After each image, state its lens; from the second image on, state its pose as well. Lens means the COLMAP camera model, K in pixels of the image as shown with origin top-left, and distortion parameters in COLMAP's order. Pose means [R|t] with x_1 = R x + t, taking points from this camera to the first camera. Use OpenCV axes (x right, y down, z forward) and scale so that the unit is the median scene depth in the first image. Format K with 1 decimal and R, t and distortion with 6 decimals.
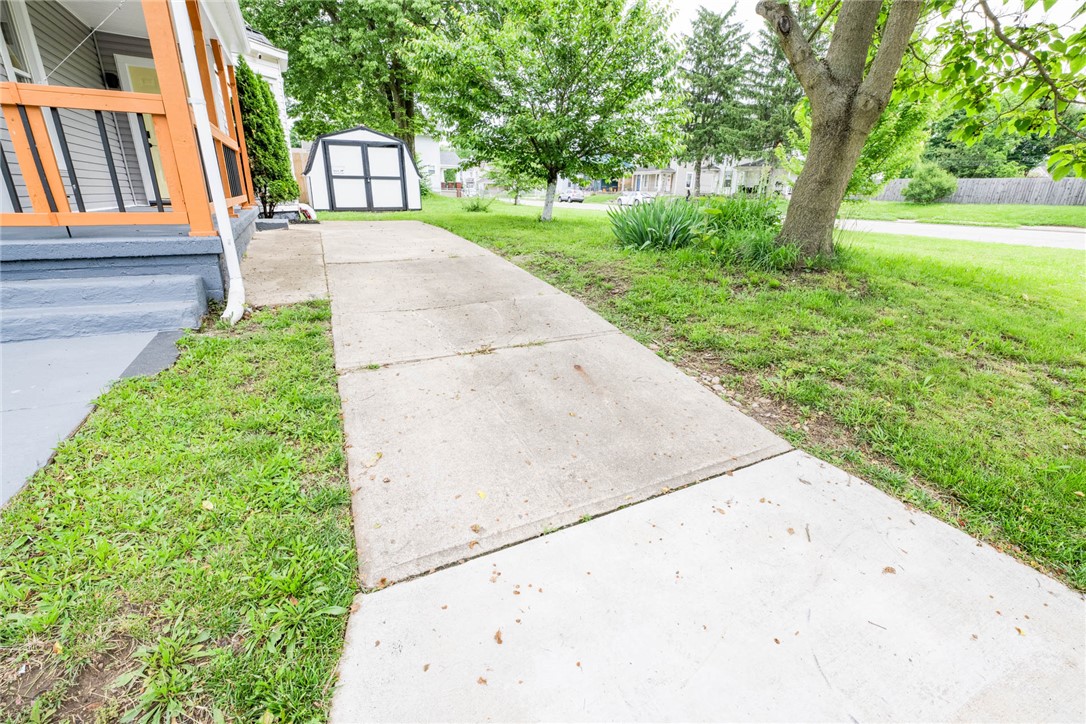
lens RADIAL K [[484.9, 0, 544.8], [0, 484.9, 361.1], [0, 0, 1]] dist [-0.000727, -0.000863]
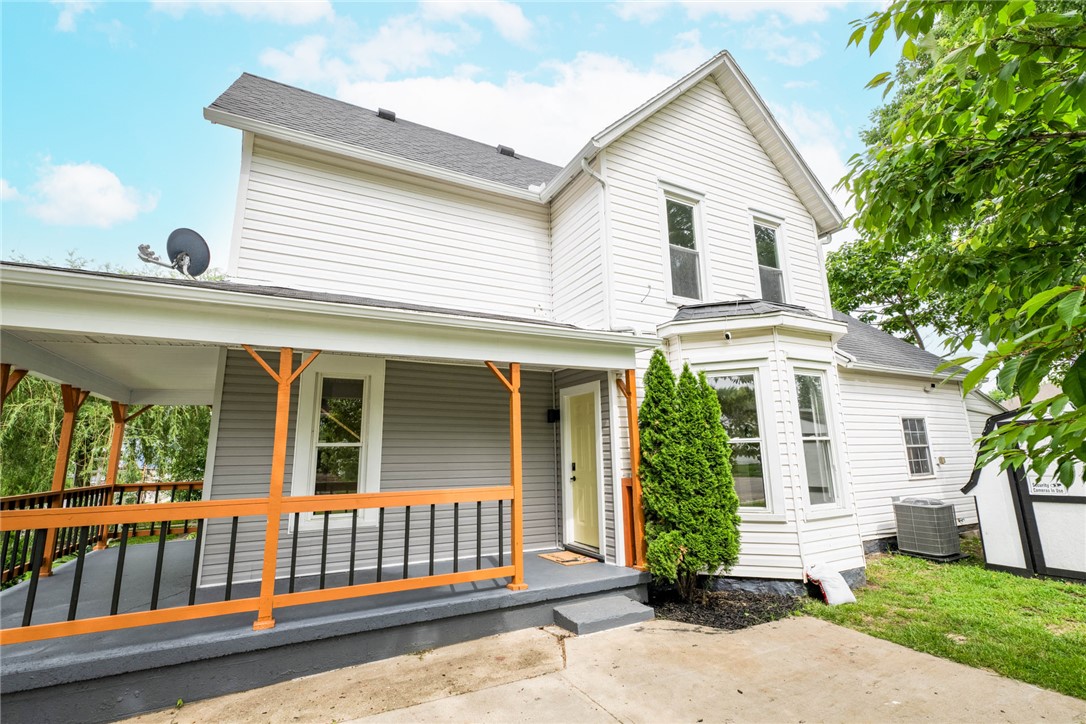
lens RADIAL K [[484.9, 0, 545.7], [0, 484.9, 359.4], [0, 0, 1]] dist [-0.000727, -0.000863]
pose [[0.005548, -0.221418, -0.975163, 0.027231], [-0.310701, 0.926531, -0.212144, -0.264713], [0.950491, 0.304161, -0.063654, 0.562073]]
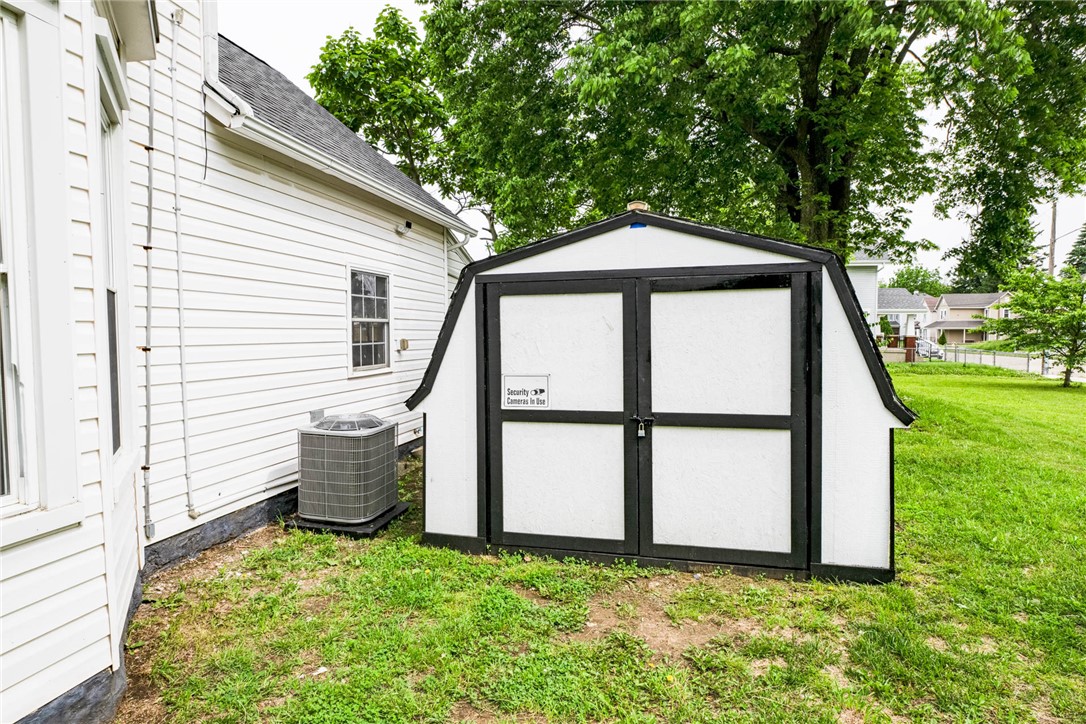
lens RADIAL K [[566.2, 0, 544.7], [0, 566.2, 357.8], [0, 0, 1]] dist [0.003636, 0.000331]
pose [[0.764008, 0.007265, -0.645166, -0.236410], [-0.196522, 0.955044, -0.221968, -0.349577], [0.614550, 0.296375, 0.731089, 0.796222]]
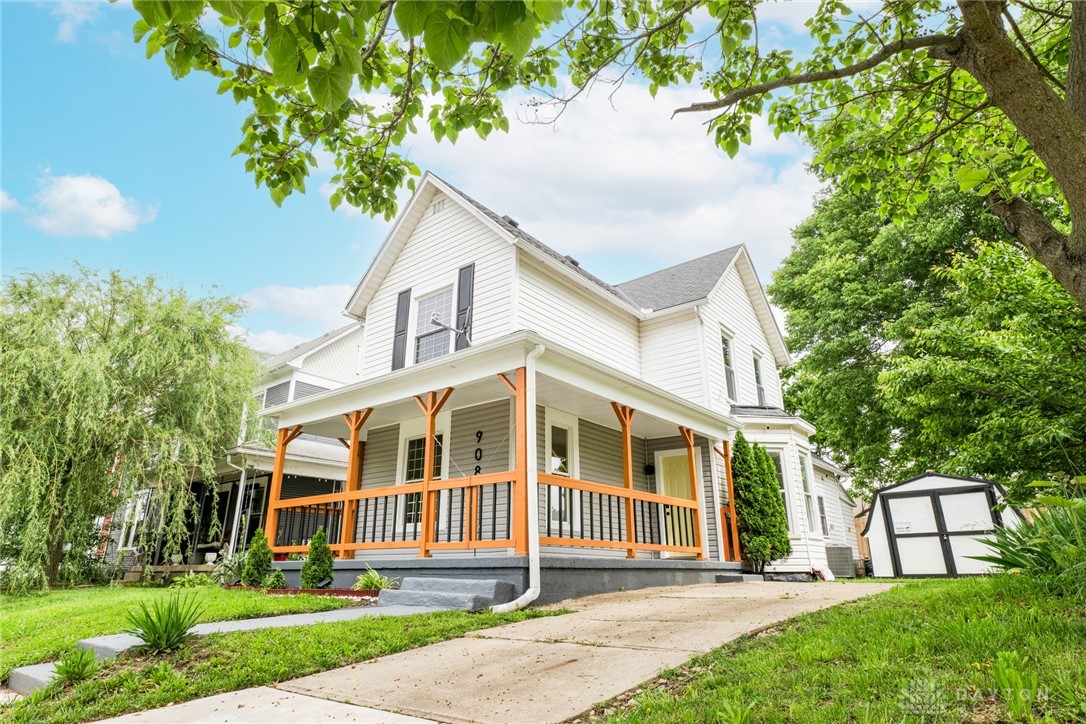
lens RADIAL K [[611.2, 0, 541.1], [0, 611.2, 358.6], [0, 0, 1]] dist [-0.004593, 0.000501]
pose [[0.400071, -0.326096, -0.856507, 0.297155], [-0.295853, 0.838571, -0.457459, 0.013895], [0.867418, 0.436417, 0.239012, 0.111255]]
